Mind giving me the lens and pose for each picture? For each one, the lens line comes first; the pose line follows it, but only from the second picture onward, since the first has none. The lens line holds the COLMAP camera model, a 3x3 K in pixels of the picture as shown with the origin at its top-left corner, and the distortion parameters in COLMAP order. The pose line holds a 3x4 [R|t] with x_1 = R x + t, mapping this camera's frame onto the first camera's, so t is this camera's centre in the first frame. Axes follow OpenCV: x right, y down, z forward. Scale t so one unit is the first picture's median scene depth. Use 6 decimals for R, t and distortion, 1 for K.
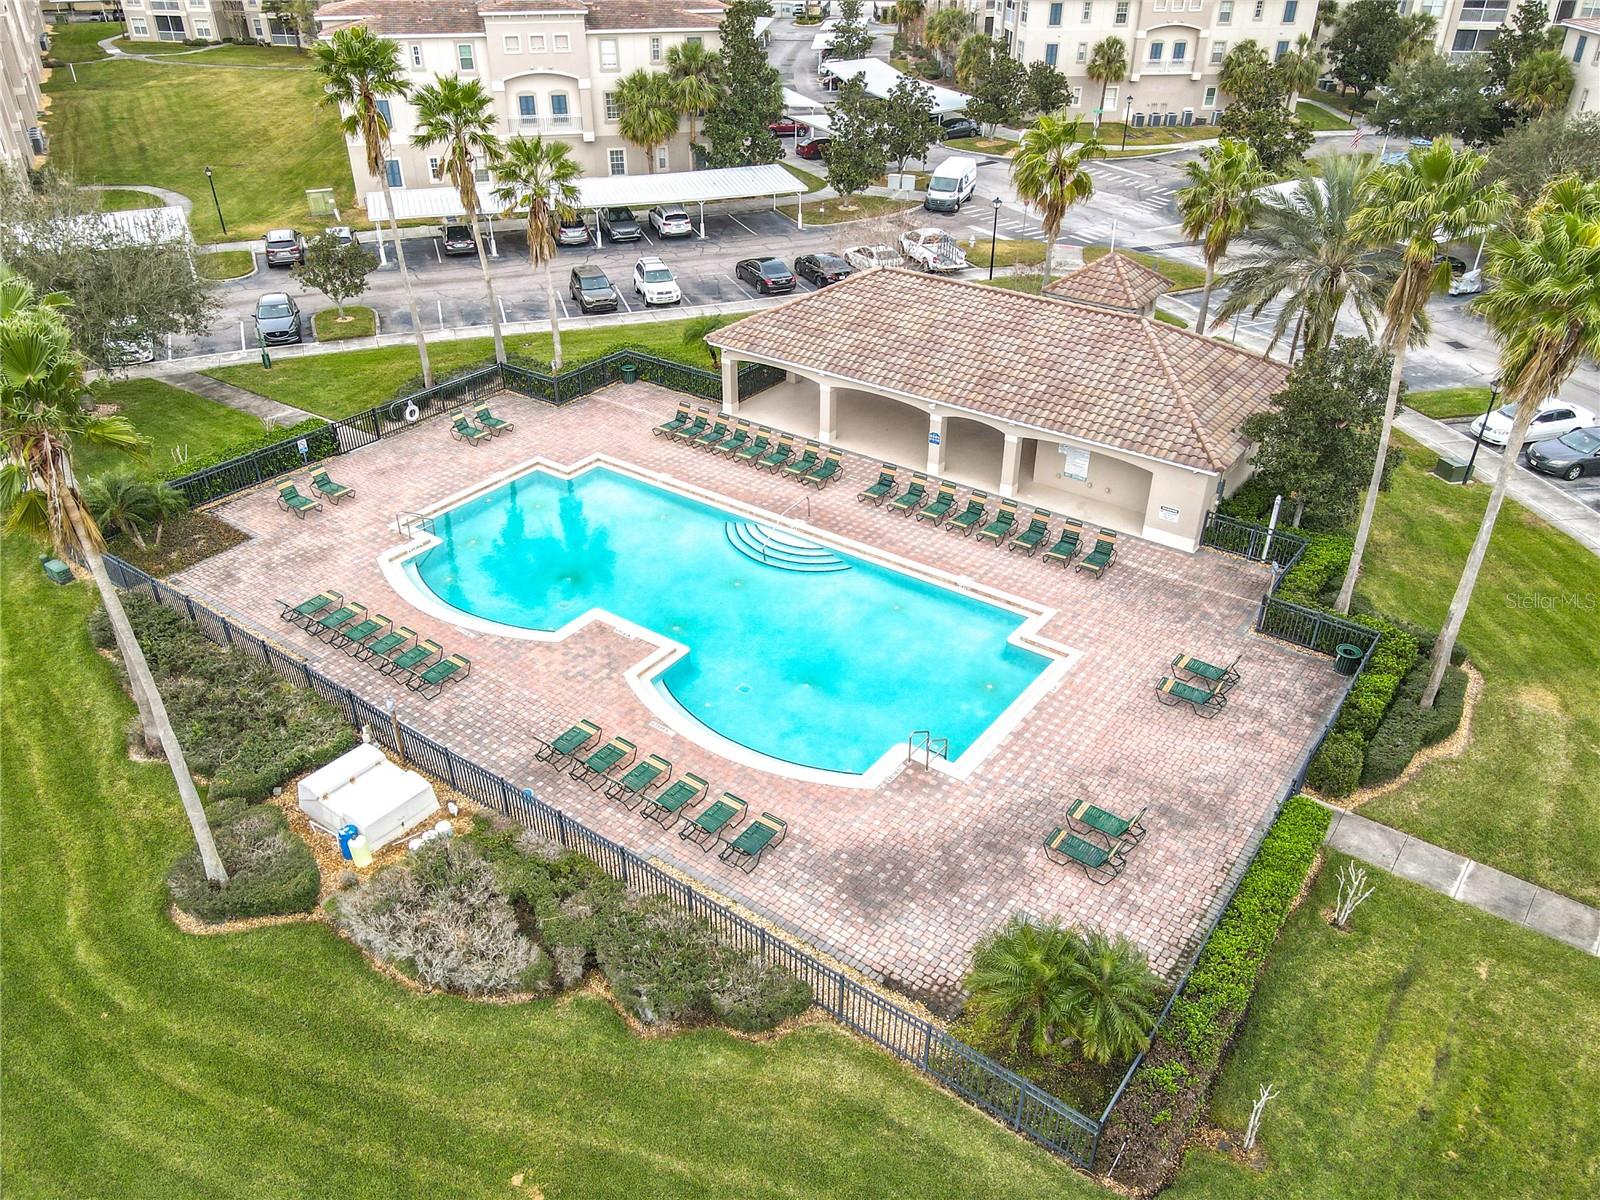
lens RADIAL K [[1193.4, 0, 800.3], [0, 1193.4, 607.1], [0, 0, 1]] dist [-0.009455, 0.008087]
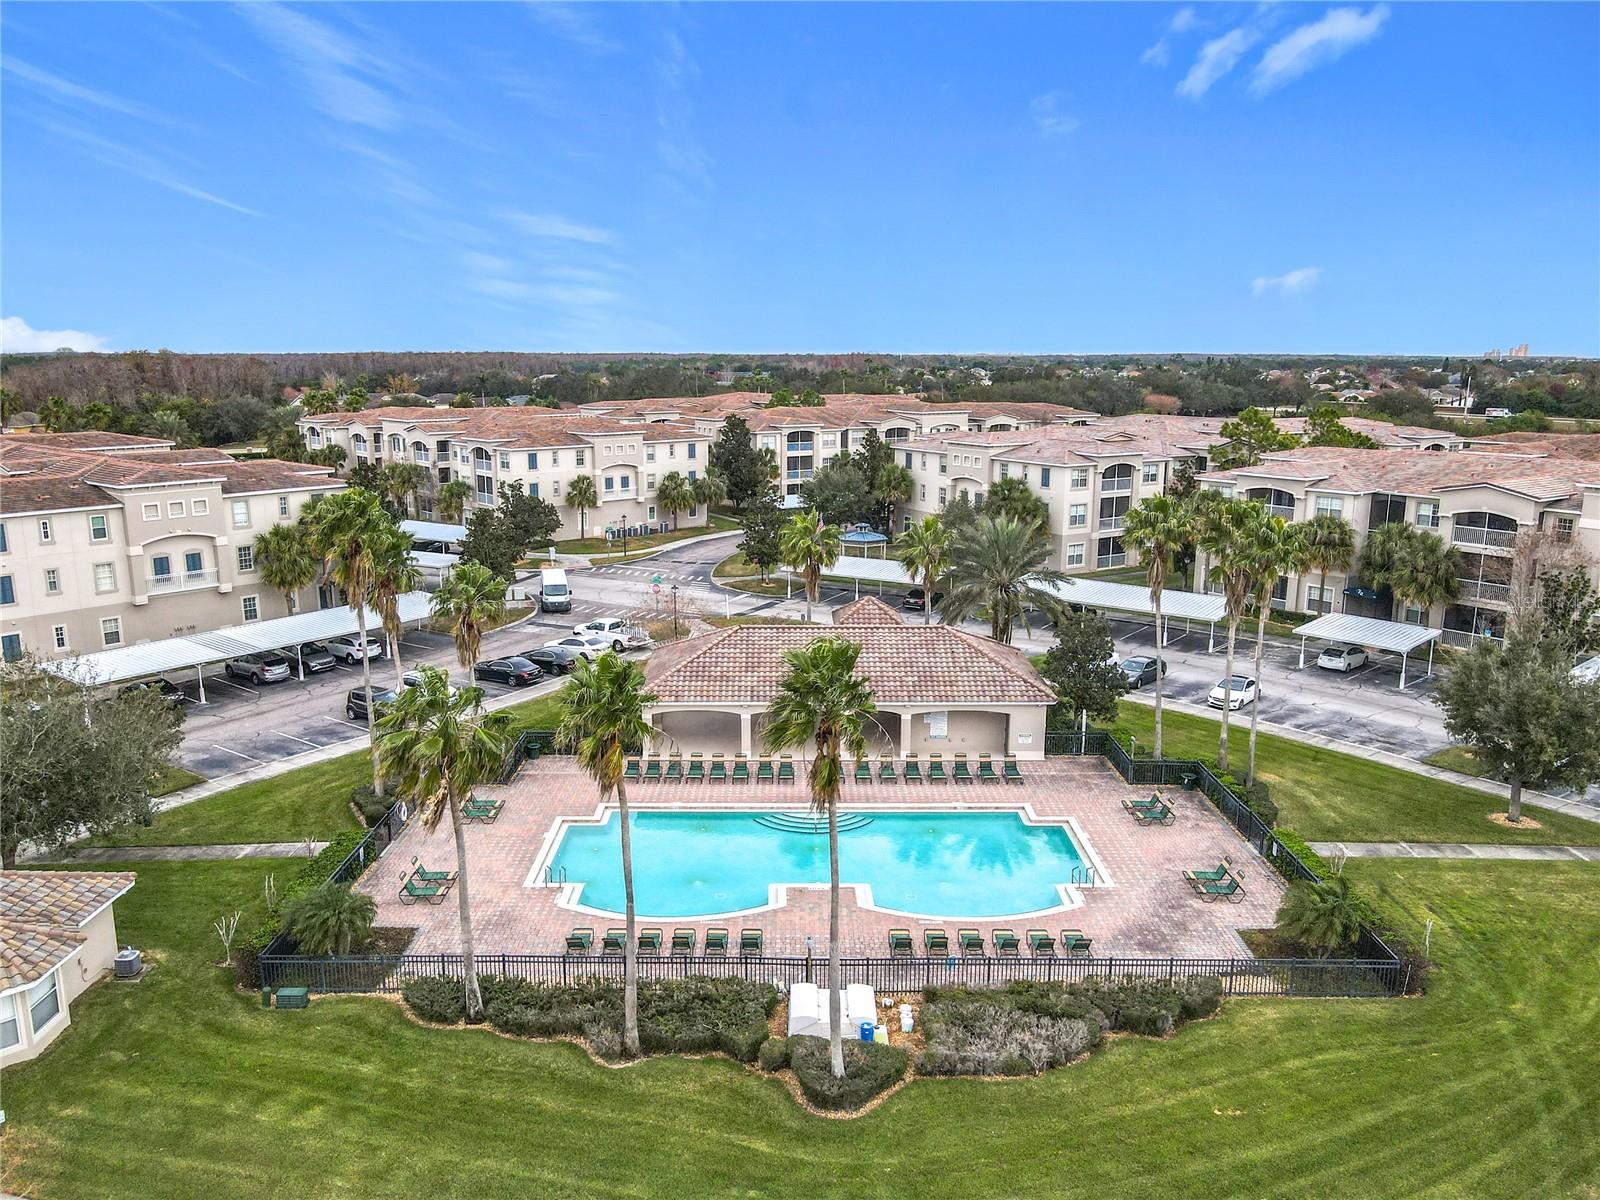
lens RADIAL K [[1184.2, 0, 800.0], [0, 1184.2, 600.0], [0, 0, 1]] dist [-0.018456, 0.006046]
pose [[0.801111, -0.119794, 0.586404, -0.731696], [0.312246, 0.919517, -0.238728, 0.027678], [-0.510611, 0.374350, 0.774041, -0.080322]]
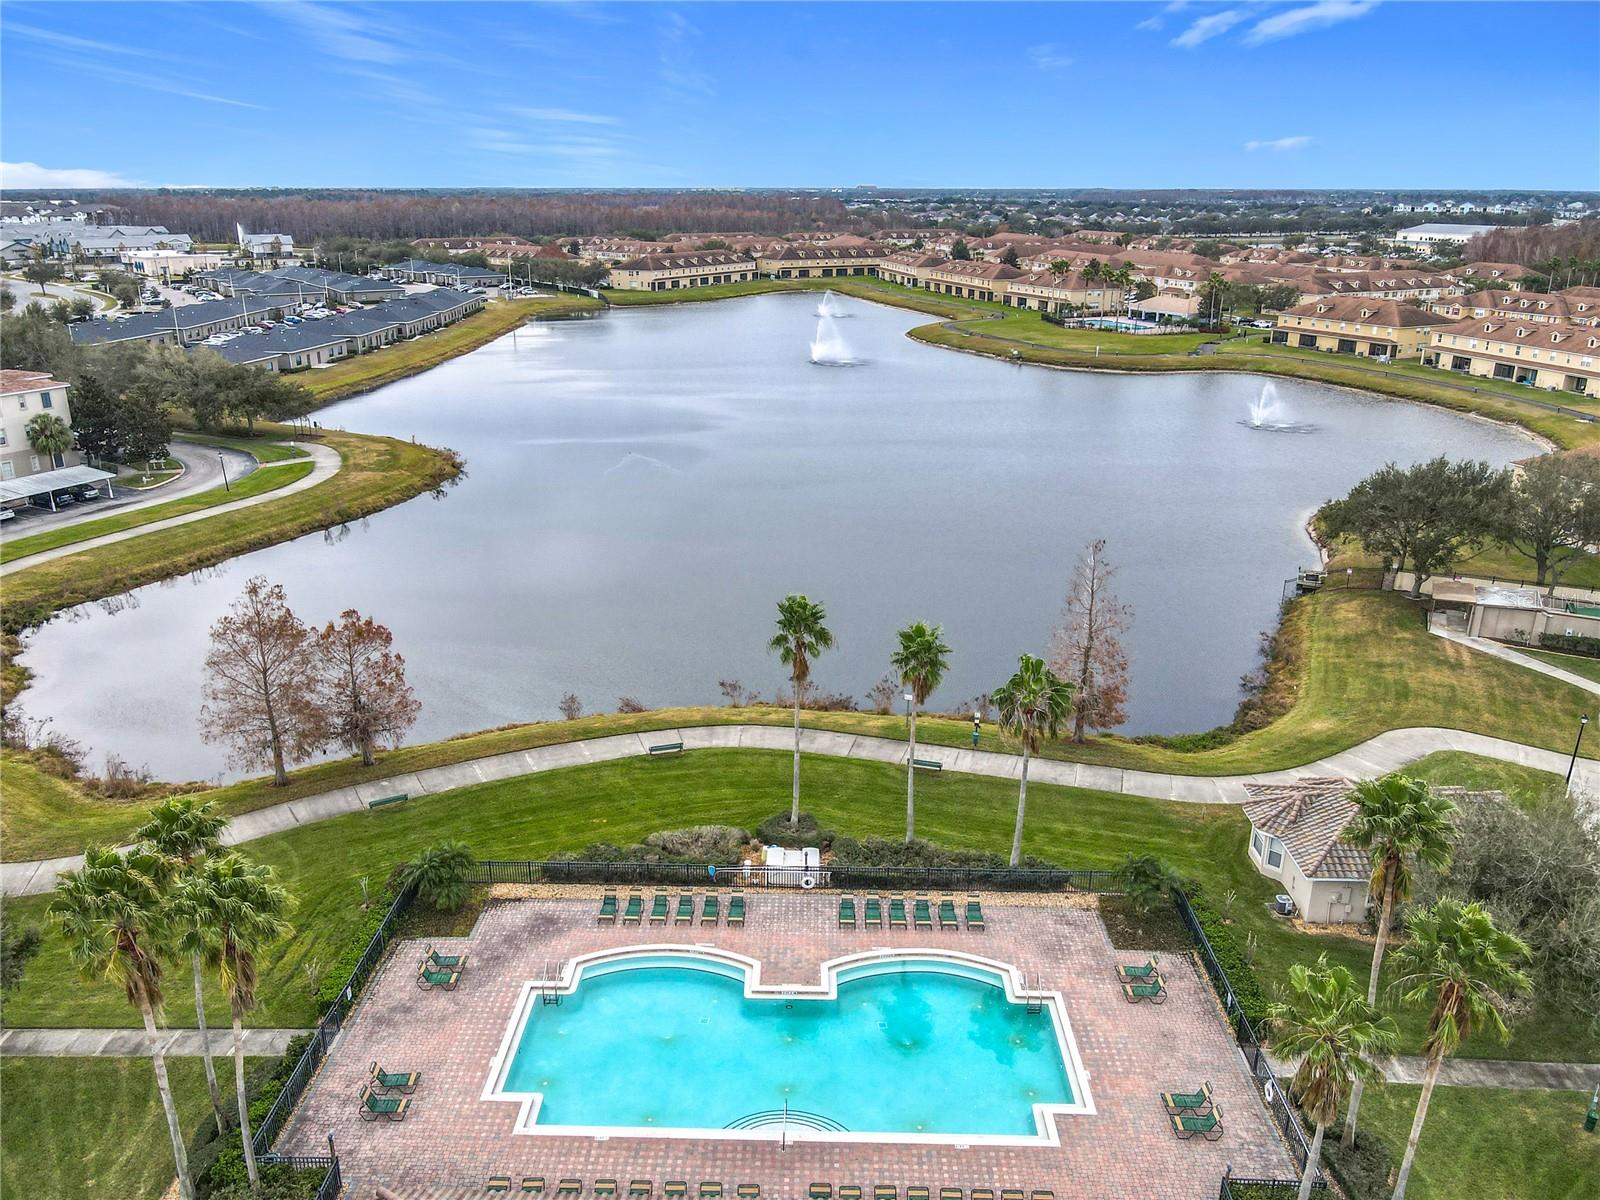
lens RADIAL K [[1193.4, 0, 800.3], [0, 1193.4, 607.1], [0, 0, 1]] dist [-0.009455, 0.008087]
pose [[-0.820438, 0.202258, -0.534765, 0.433376], [-0.297791, 0.647274, 0.701681, -1.069309], [0.488060, 0.734934, -0.470818, 1.122068]]
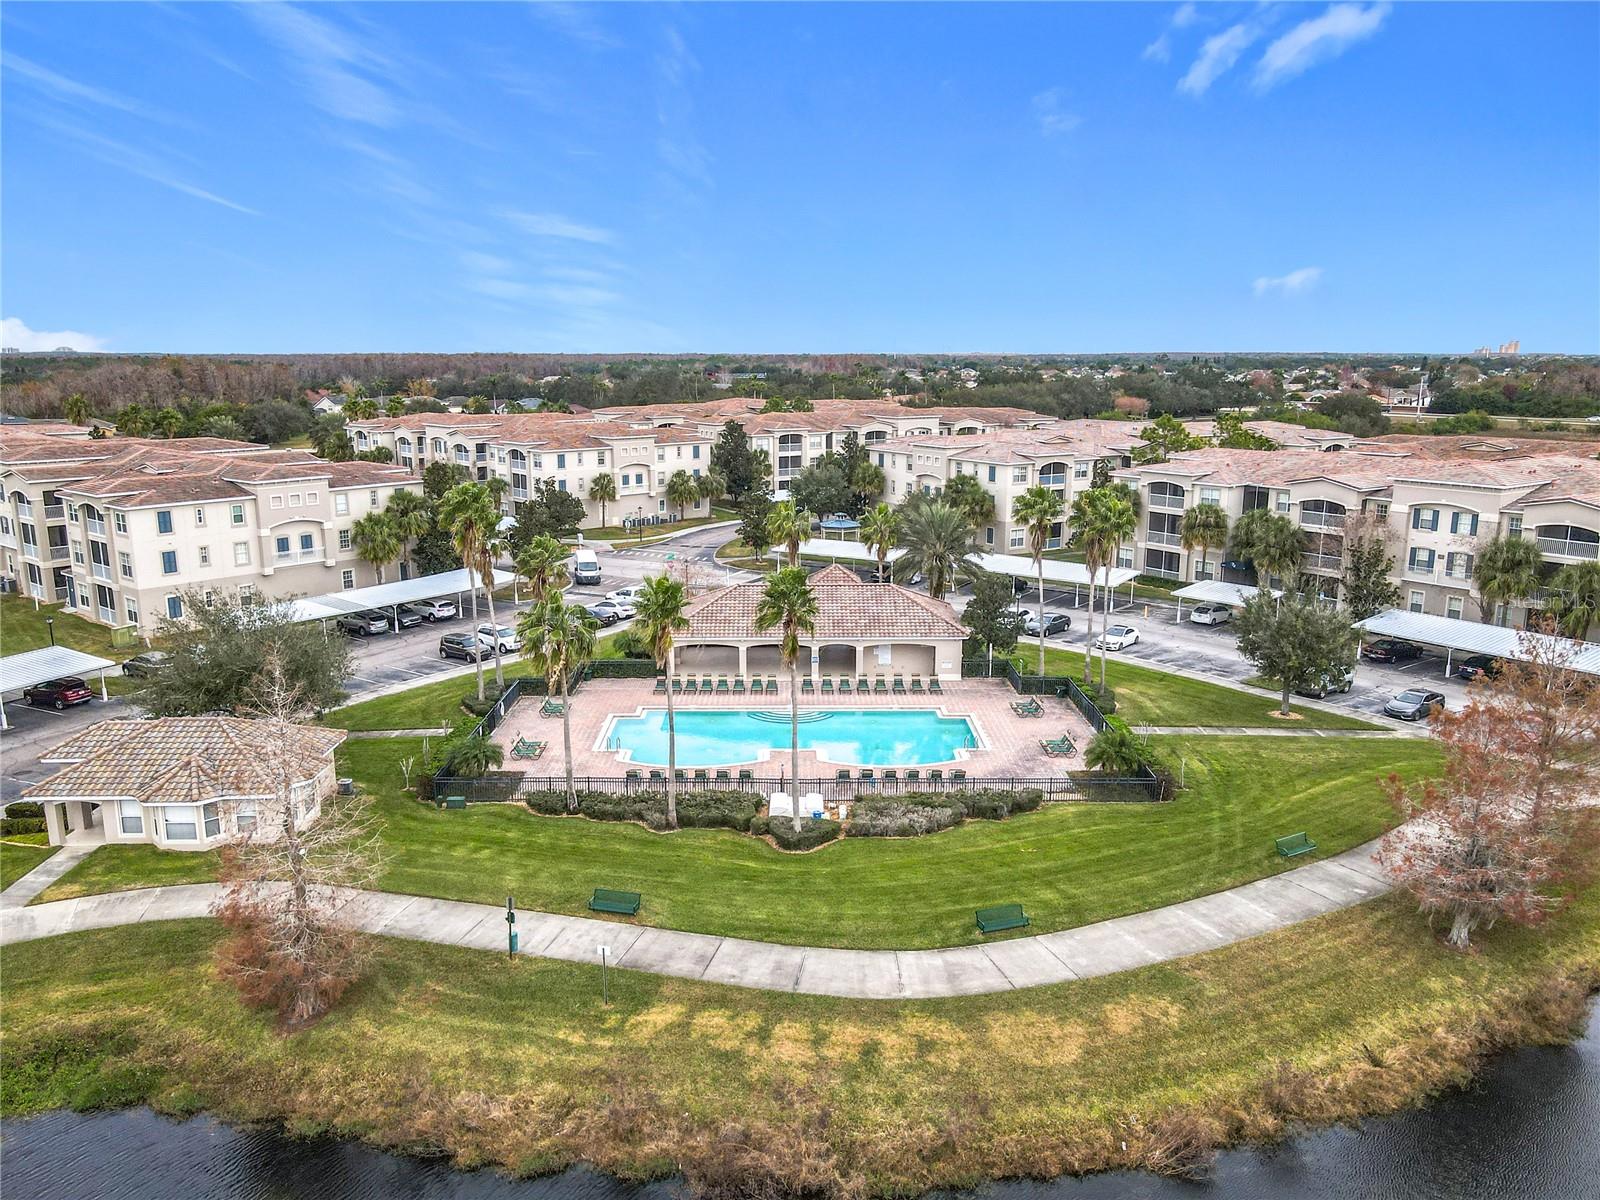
lens RADIAL K [[1177.7, 0, 800.0], [0, 1177.7, 600.0], [0, 0, 1]] dist [-0.006433, 0.003807]
pose [[0.799613, -0.123189, 0.587745, -1.018749], [0.315051, 0.919279, -0.235943, 0.209046], [-0.511236, 0.373833, 0.773878, -0.469847]]
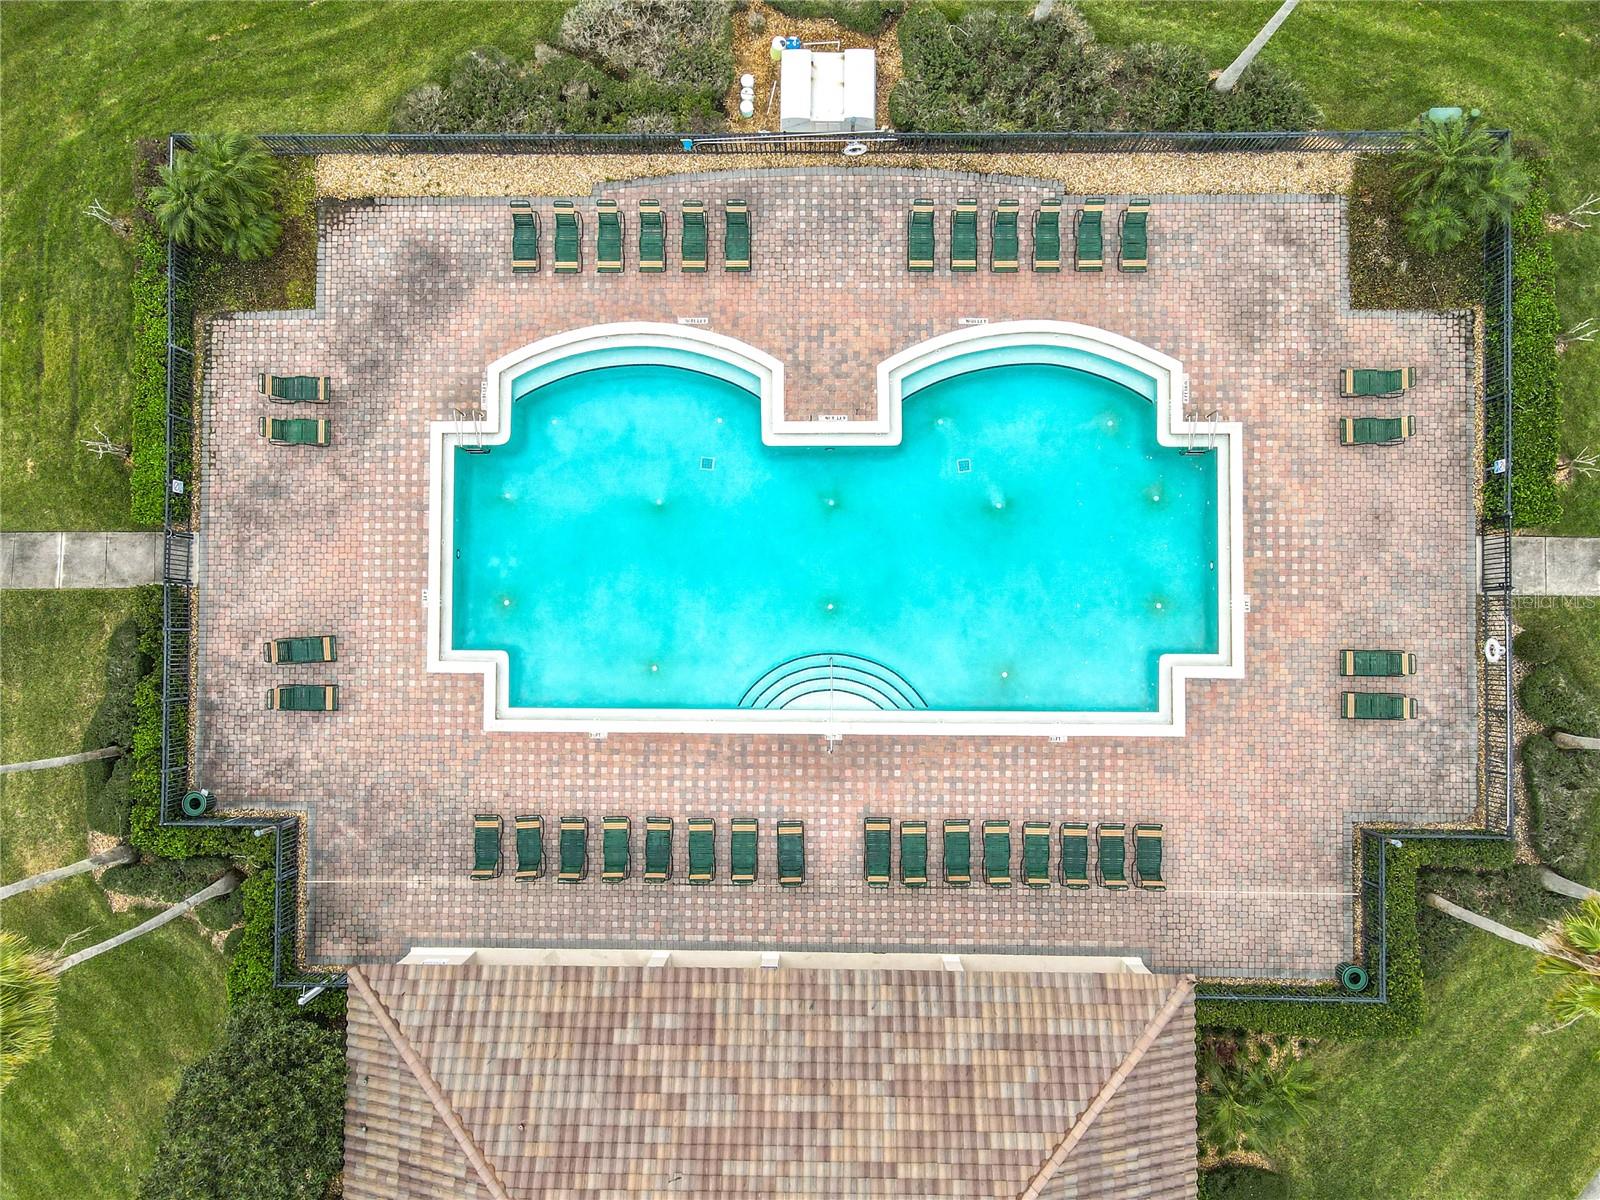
lens RADIAL K [[1168.9, 0, 800.6], [0, 1168.9, 603.5], [0, 0, 1]] dist [0.011861, 0.008576]
pose [[-0.810688, 0.585149, 0.019631, -0.049108], [-0.281640, -0.419153, 0.863128, -0.695504], [0.513286, 0.694199, 0.504604, 0.516025]]
